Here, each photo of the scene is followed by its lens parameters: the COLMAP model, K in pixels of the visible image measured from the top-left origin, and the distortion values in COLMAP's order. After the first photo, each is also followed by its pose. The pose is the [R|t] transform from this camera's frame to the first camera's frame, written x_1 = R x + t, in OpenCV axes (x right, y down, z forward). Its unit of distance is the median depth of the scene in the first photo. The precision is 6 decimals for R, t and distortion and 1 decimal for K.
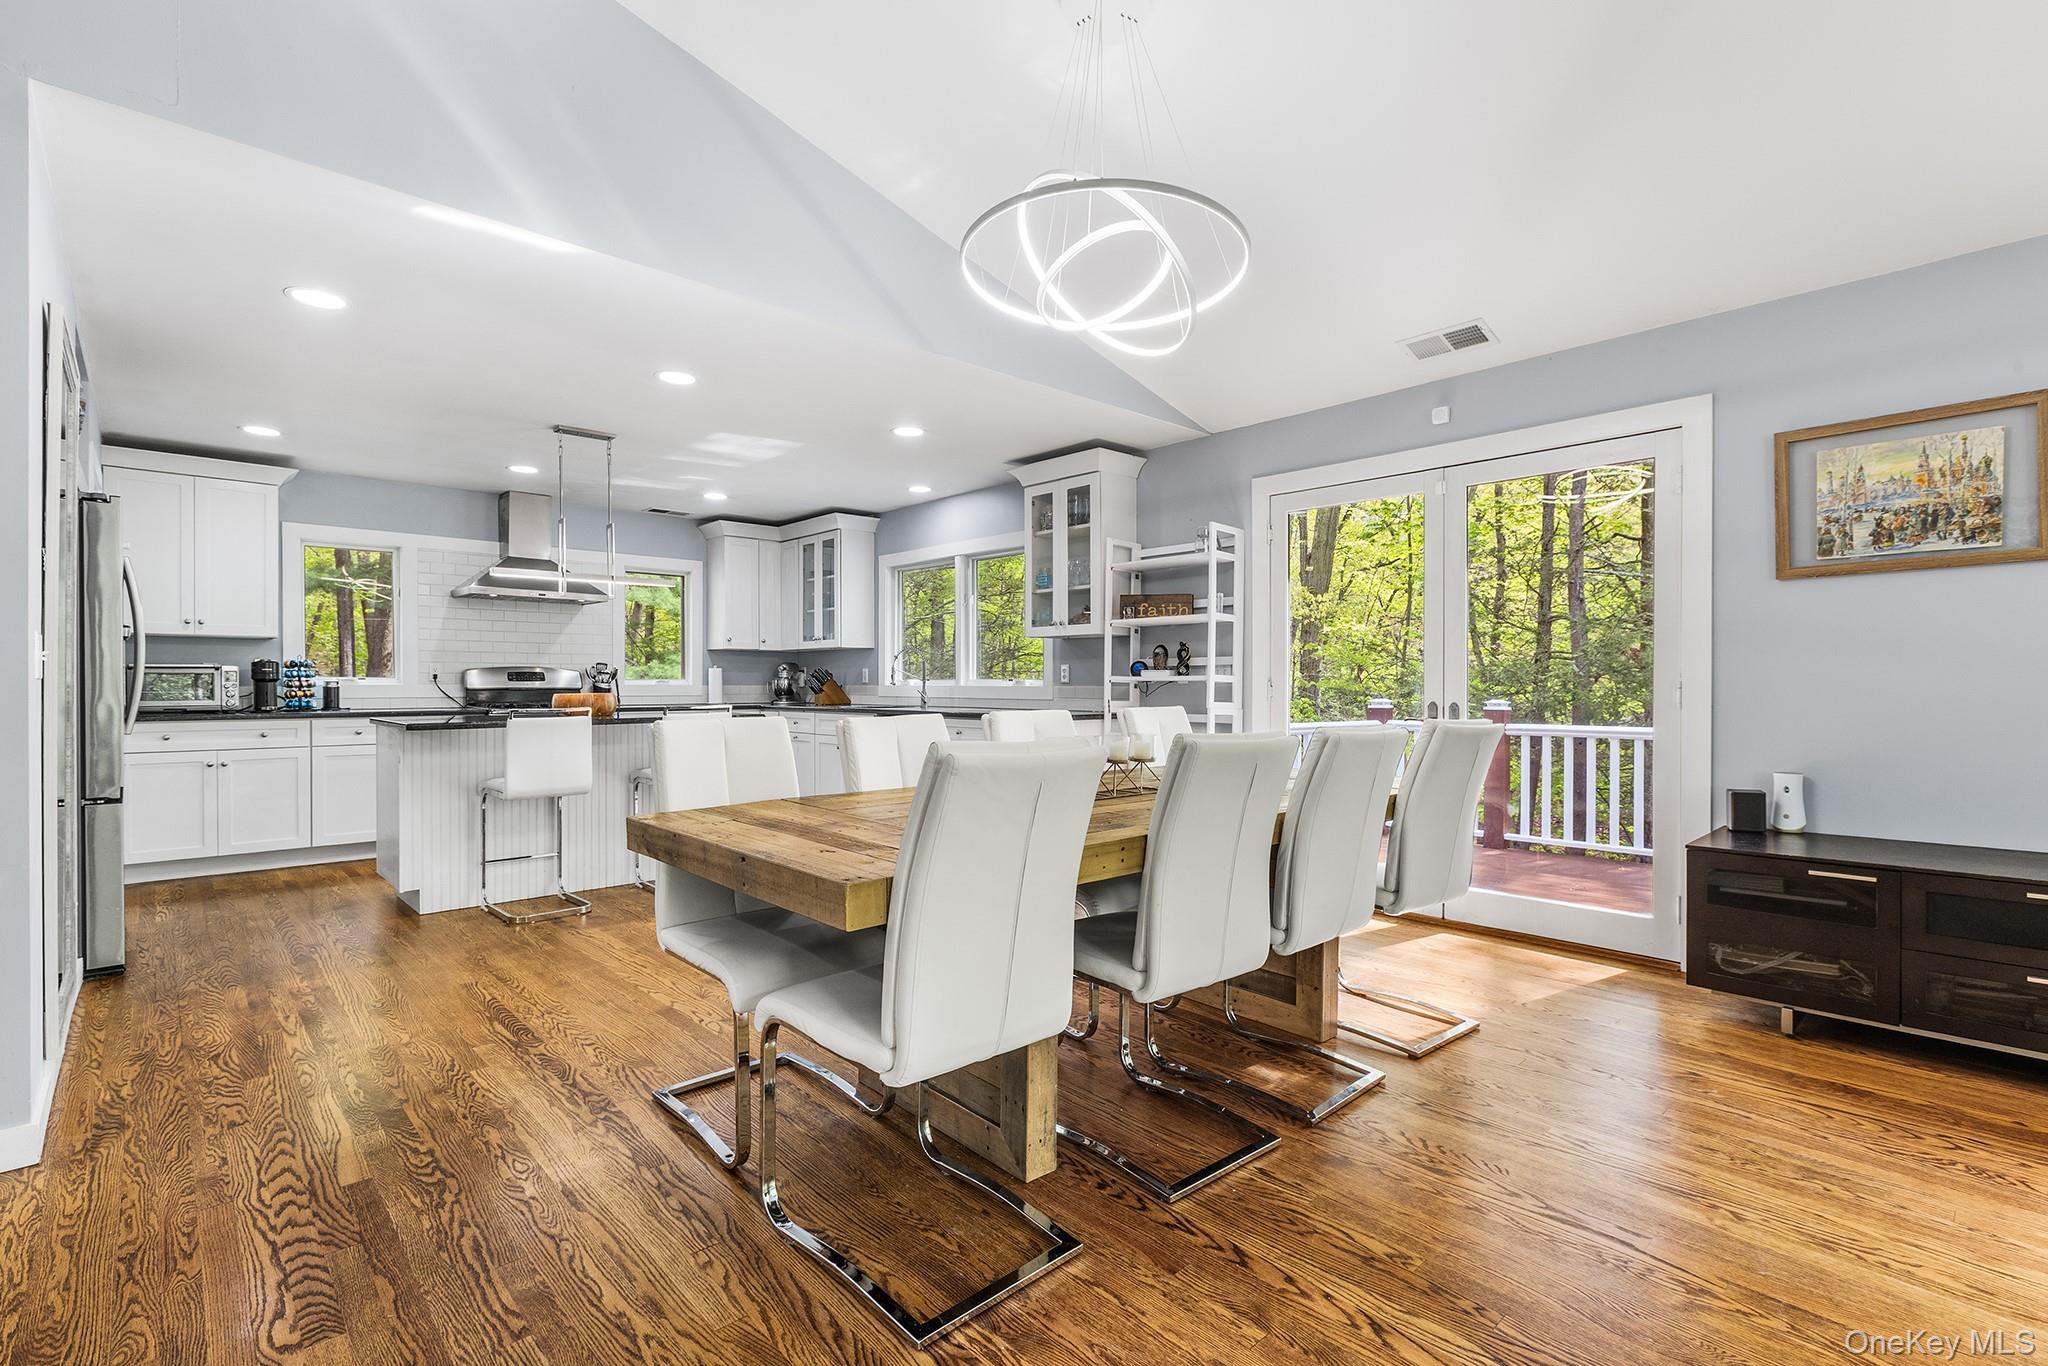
lens RADIAL K [[940.3, 0, 1020.2], [0, 940.3, 687.9], [0, 0, 1]] dist [0.000329, -0.000169]
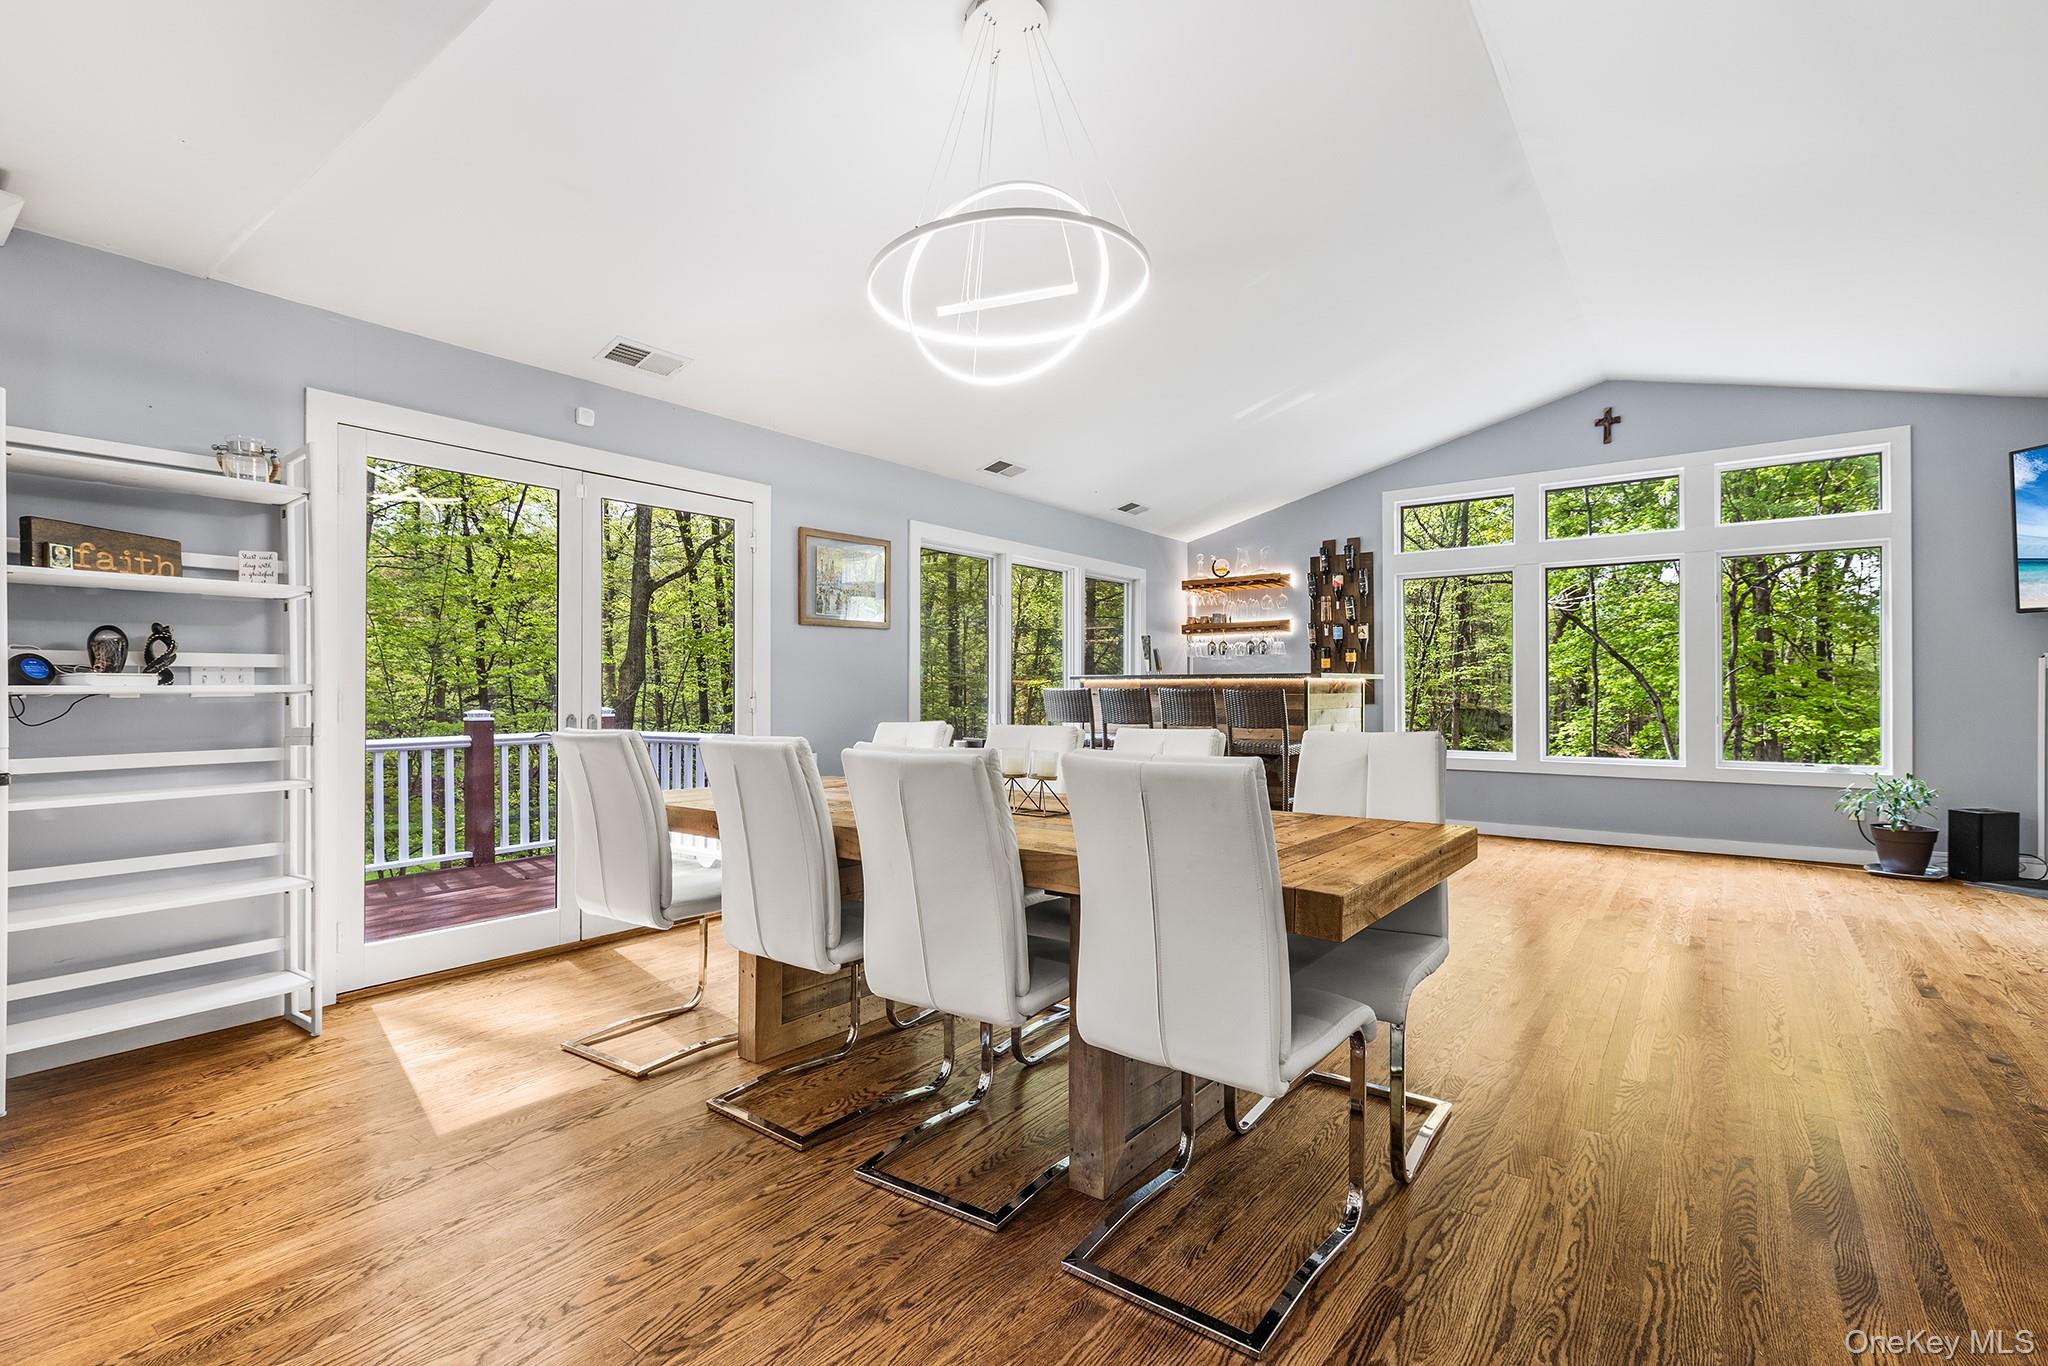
lens RADIAL K [[929.8, 0, 1019.7], [0, 929.8, 684.6], [0, 0, 1]] dist [0.000539, 0.000118]
pose [[-0.177077, 0.005753, 0.984180, -0.427454], [0.006998, 0.999965, -0.004586, -0.006187], [-0.984172, 0.006075, -0.177111, 0.553359]]
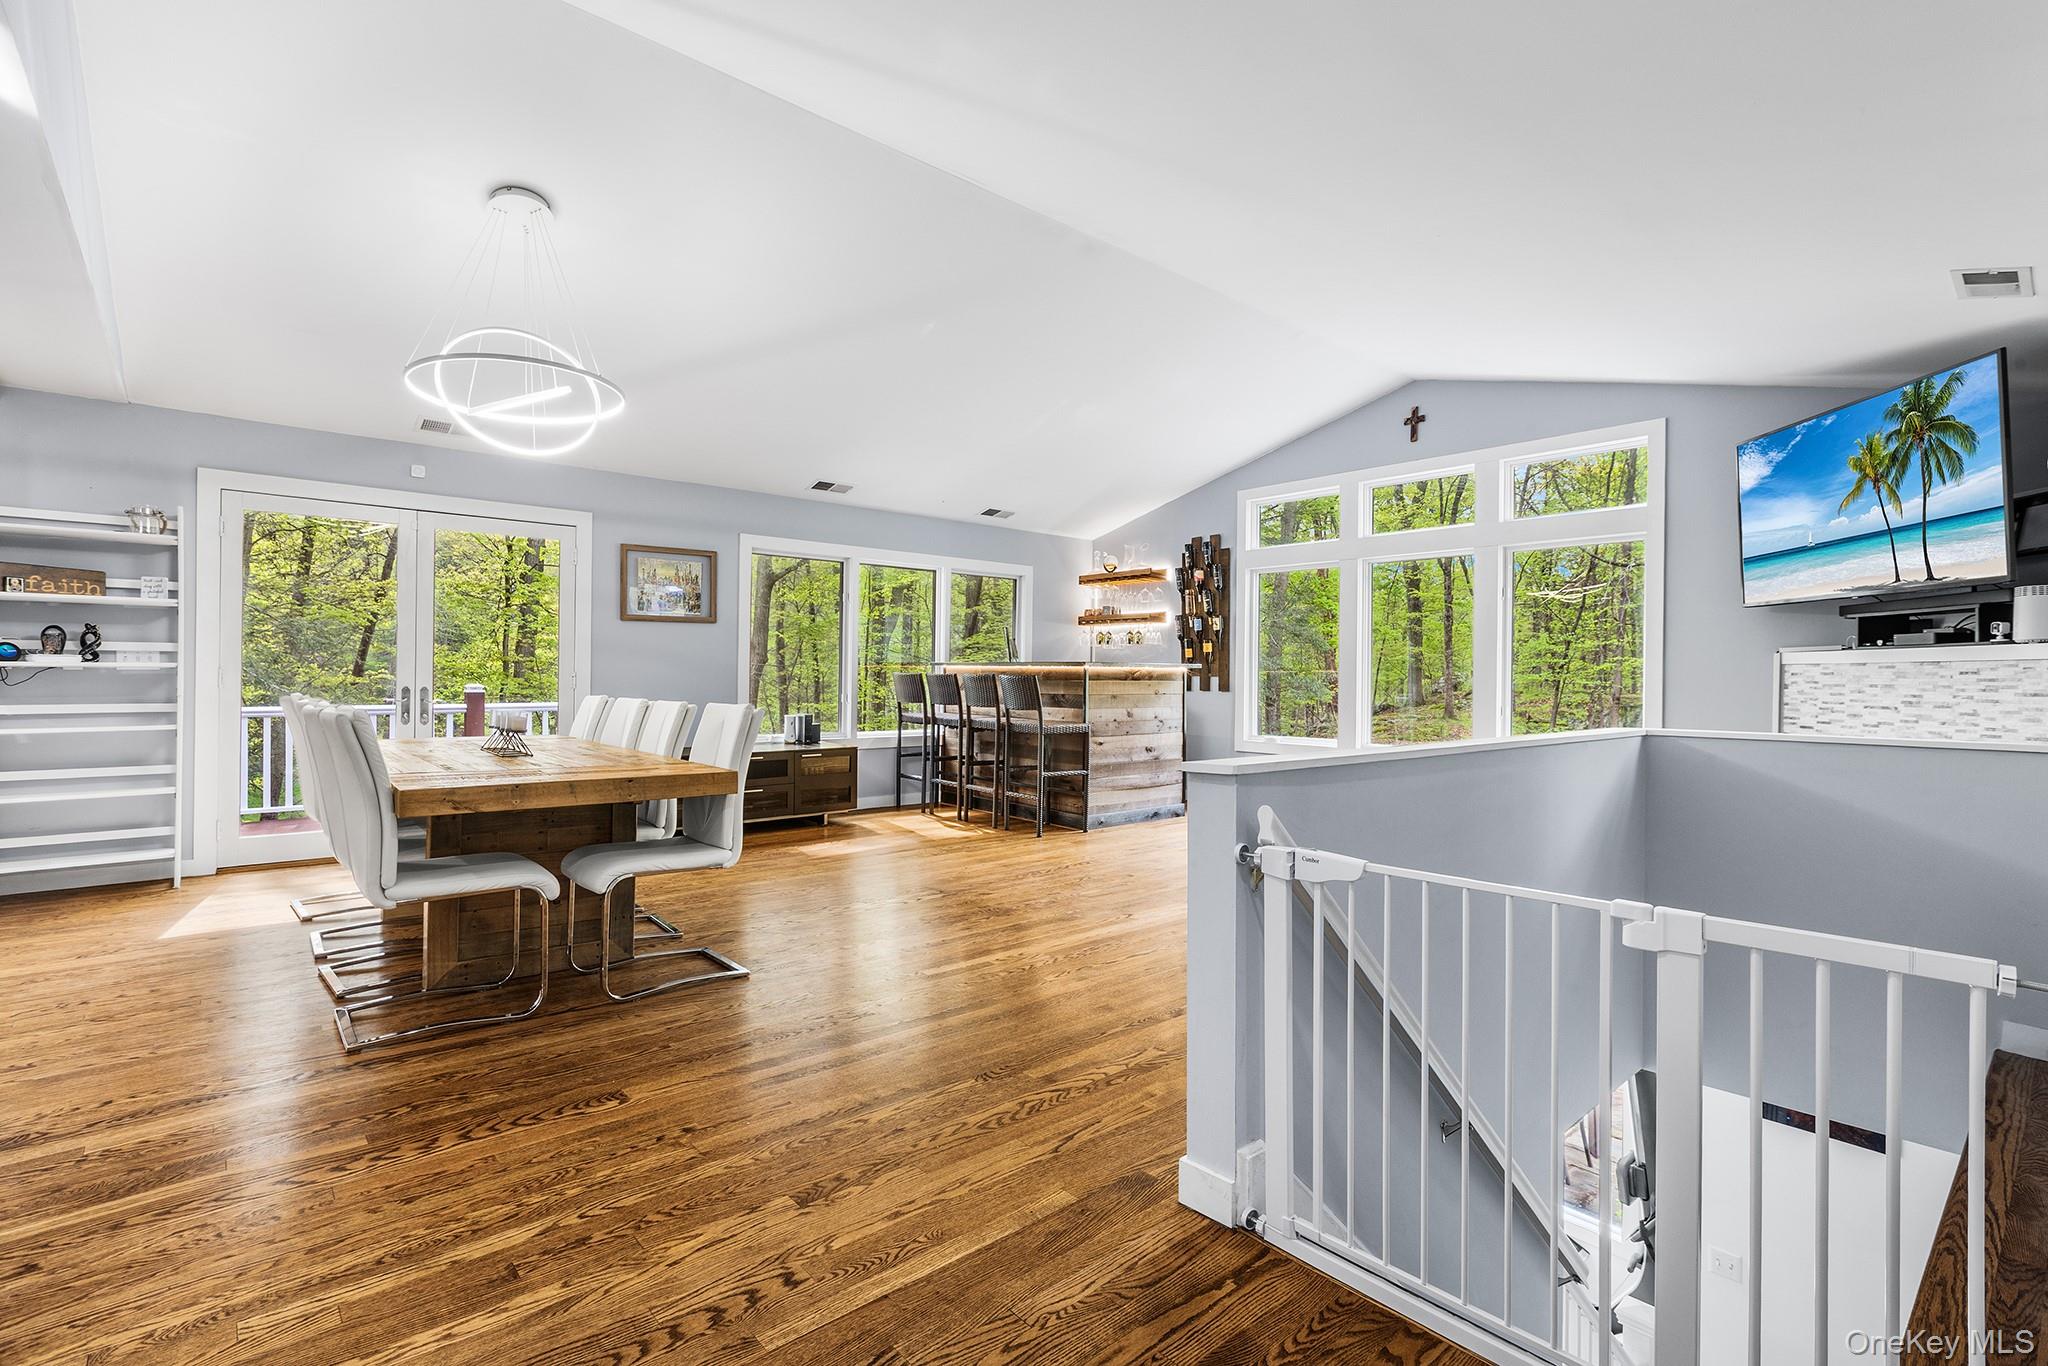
lens RADIAL K [[933.7, 0, 1019.4], [0, 933.7, 676.9], [0, 0, 1]] dist [-0.000343, -0.000666]
pose [[0.032609, -0.002018, 0.999466, -0.637819], [-0.005544, 0.999982, 0.002200, -0.004744], [-0.999453, -0.005613, 0.032597, 0.079158]]
